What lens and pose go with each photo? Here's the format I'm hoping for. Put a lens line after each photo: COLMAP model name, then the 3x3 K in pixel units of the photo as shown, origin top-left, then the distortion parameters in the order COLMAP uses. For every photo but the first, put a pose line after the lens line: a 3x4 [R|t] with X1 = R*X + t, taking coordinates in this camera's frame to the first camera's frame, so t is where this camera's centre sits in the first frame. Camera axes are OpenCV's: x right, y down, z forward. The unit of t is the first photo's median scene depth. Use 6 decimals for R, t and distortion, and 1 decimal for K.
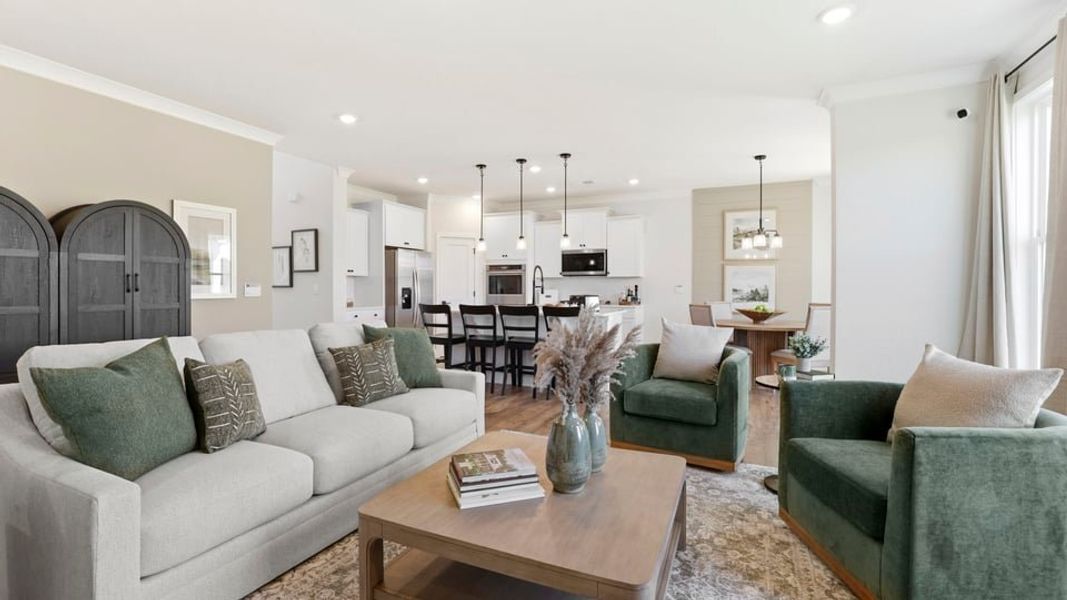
lens RADIAL K [[458.3, 0, 529.0], [0, 458.3, 293.5], [0, 0, 1]] dist [-0.002046, 0.000415]
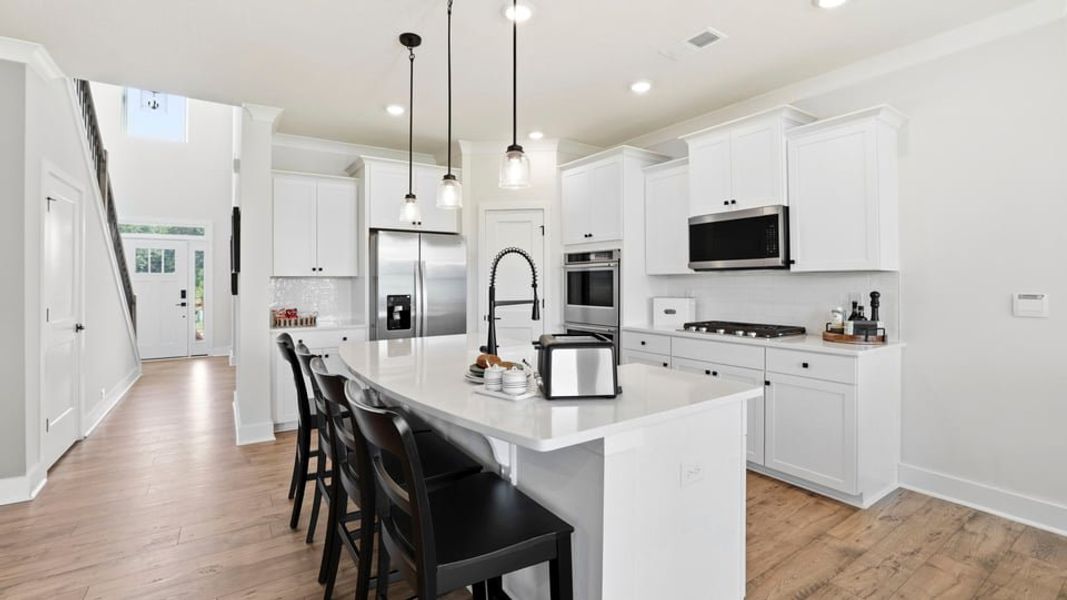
lens RADIAL K [[458.3, 0, 527.9], [0, 458.3, 283.7], [0, 0, 1]] dist [-0.002046, 0.000415]
pose [[0.853746, -0.001053, -0.520689, 0.185803], [-0.002298, 0.999981, -0.005791, -0.022245], [0.520685, 0.006140, 0.853727, 0.523101]]
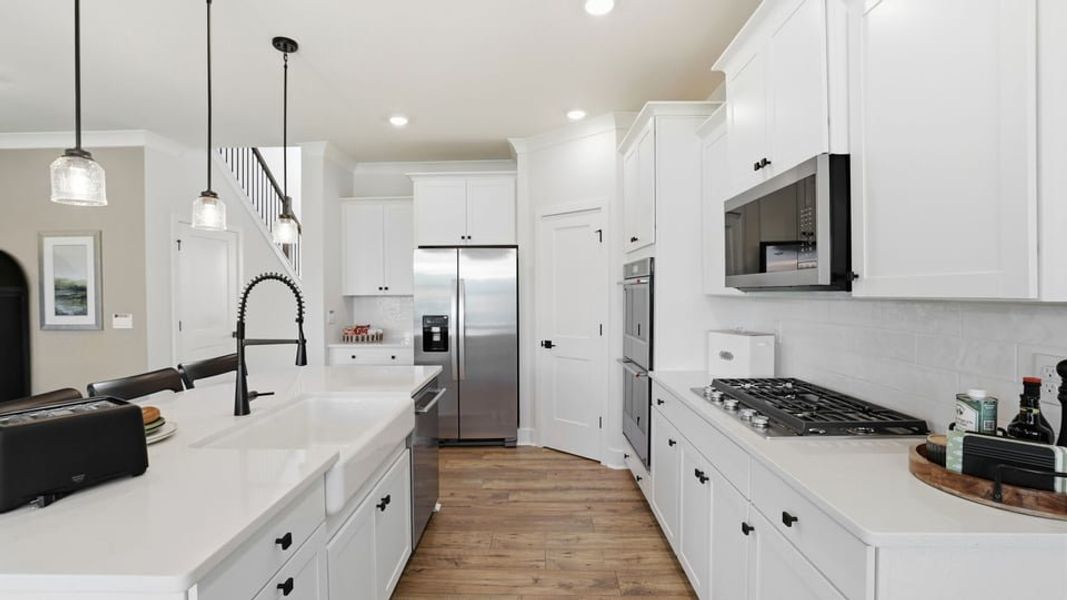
lens RADIAL K [[458.3, 0, 534.5], [0, 458.3, 292.4], [0, 0, 1]] dist [-0.002046, 0.000415]
pose [[0.410496, -0.000714, -0.911862, 0.293234], [-0.003957, 0.999989, -0.002564, -0.037188], [0.911854, 0.004661, 0.410488, 0.810351]]
